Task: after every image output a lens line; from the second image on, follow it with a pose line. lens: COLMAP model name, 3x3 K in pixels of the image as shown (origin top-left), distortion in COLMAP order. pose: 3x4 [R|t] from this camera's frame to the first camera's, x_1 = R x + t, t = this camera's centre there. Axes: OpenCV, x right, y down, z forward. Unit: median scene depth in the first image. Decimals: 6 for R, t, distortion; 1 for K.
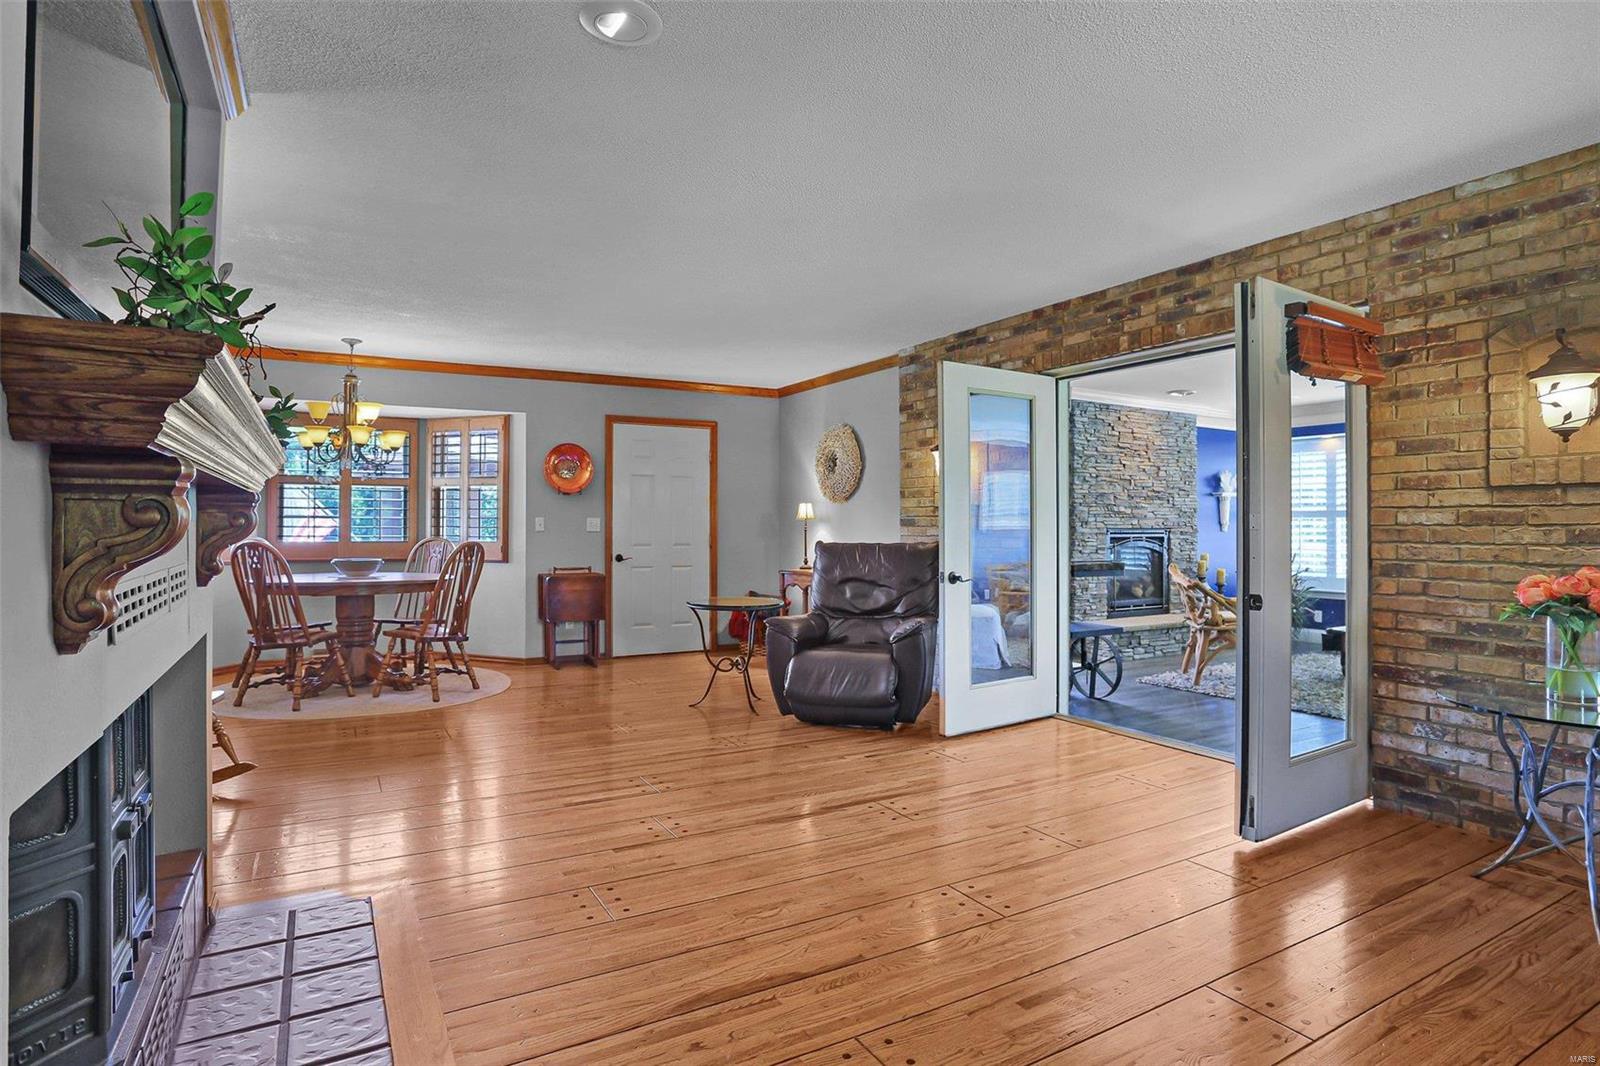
lens RADIAL K [[844.5, 0, 807.1], [0, 844.5, 524.1], [0, 0, 1]] dist [-0.090857, 0.036192]
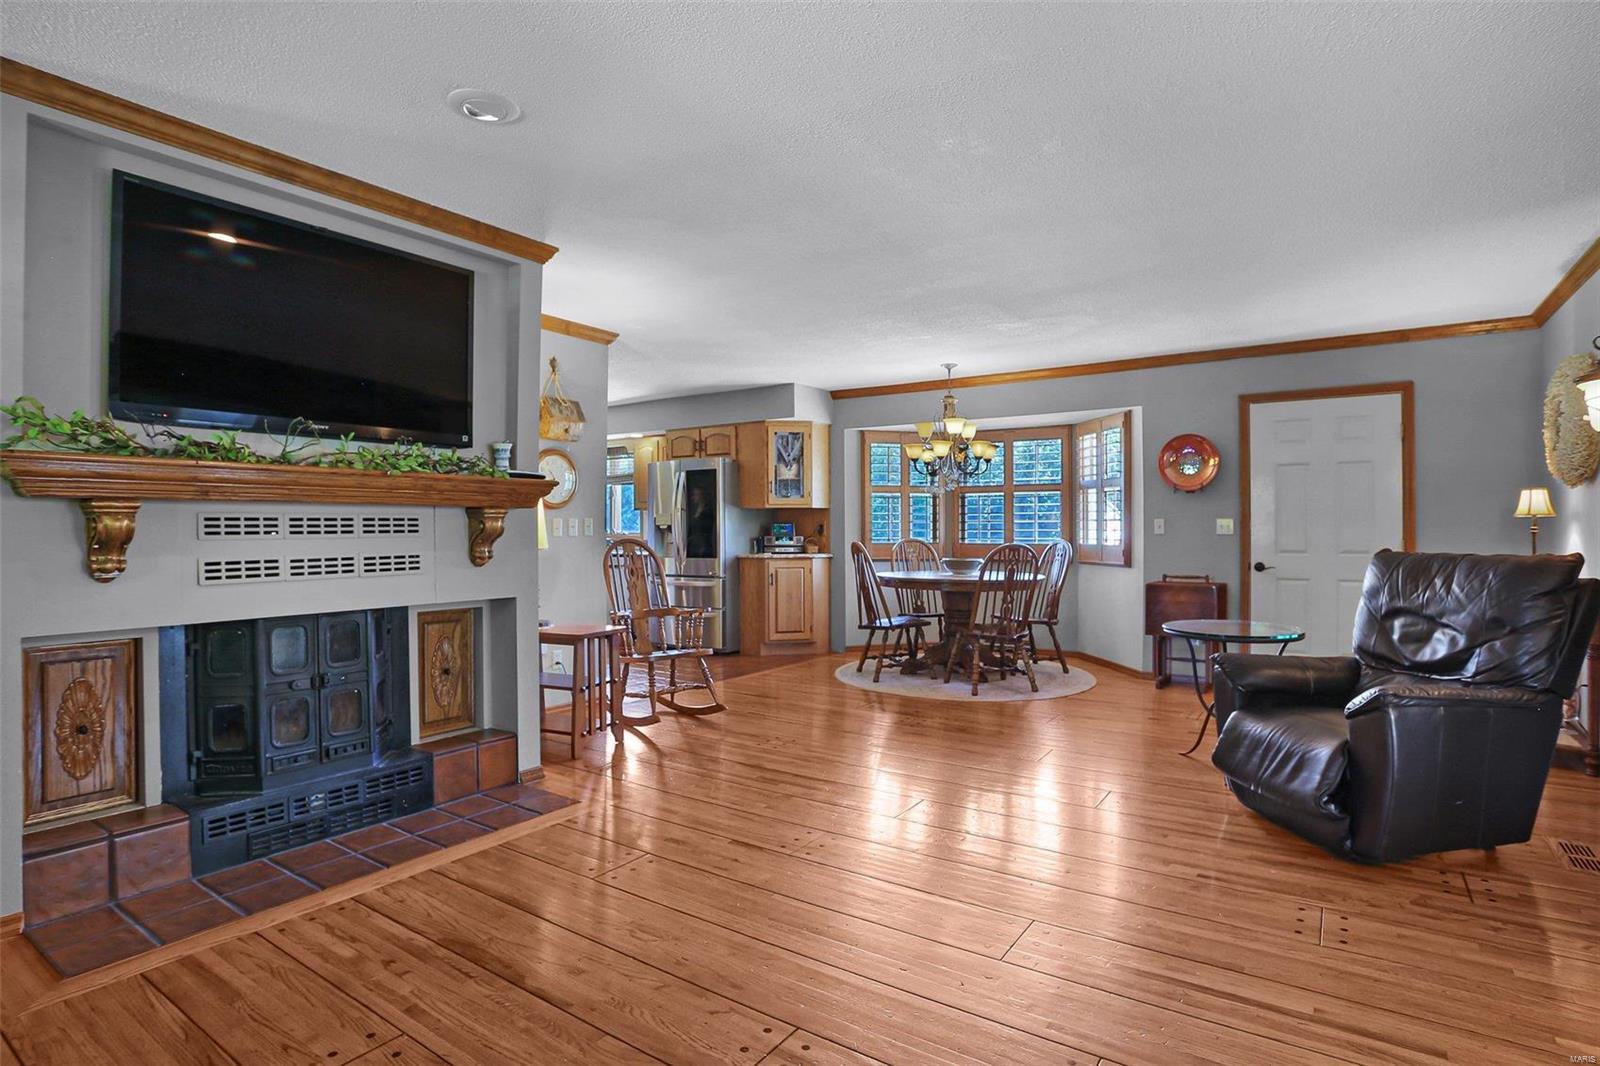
lens RADIAL K [[818.2, 0, 800.0], [0, 818.2, 533.0], [0, 0, 1]] dist [-0.047021, 0.000470]
pose [[0.437426, -0.000470, -0.899254, 0.296201], [0.006917, 0.999972, 0.002842, 0.001949], [0.899228, -0.007464, 0.437417, 0.260480]]
